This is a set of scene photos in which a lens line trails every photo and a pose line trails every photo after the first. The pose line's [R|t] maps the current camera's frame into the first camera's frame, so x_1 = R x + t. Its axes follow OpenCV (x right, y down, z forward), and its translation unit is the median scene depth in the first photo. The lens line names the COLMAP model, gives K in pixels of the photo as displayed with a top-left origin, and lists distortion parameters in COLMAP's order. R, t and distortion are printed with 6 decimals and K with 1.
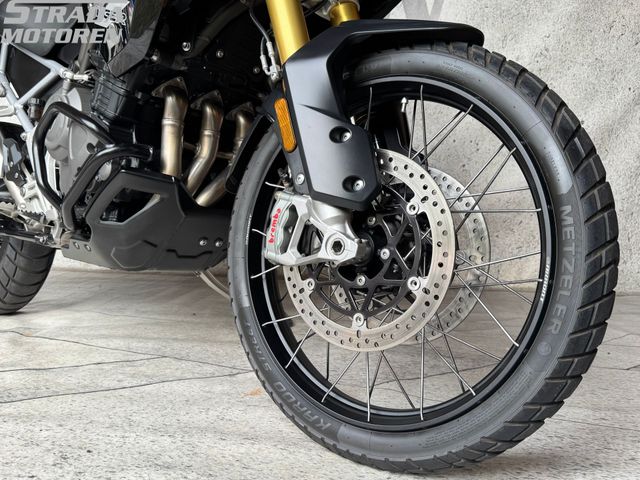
lens RADIAL K [[535.9, 0, 320.0], [0, 535.9, 240.0], [0, 0, 1]] dist [0.008092, -0.002953]
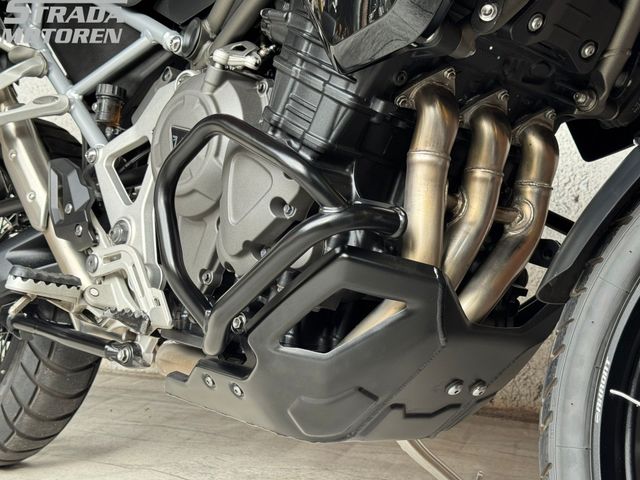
lens RADIAL K [[941.1, 0, 320.0], [0, 941.1, 240.0], [0, 0, 1]] dist [0.125207, -0.043479]
pose [[0.992606, 0.040373, -0.114468, -0.256055], [-0.046523, 0.997585, -0.051576, -0.085908], [0.112109, 0.056520, 0.992087, 0.108602]]
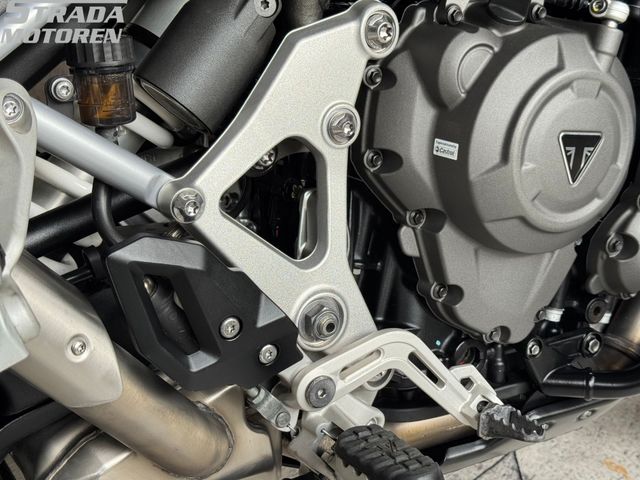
lens RADIAL K [[941.1, 0, 320.0], [0, 941.1, 240.0], [0, 0, 1]] dist [0.125207, -0.043479]
pose [[0.382928, -0.375971, 0.843808, -1.096969], [0.065519, 0.922185, 0.381160, -0.414404], [-0.921452, -0.090671, 0.377764, 0.924843]]
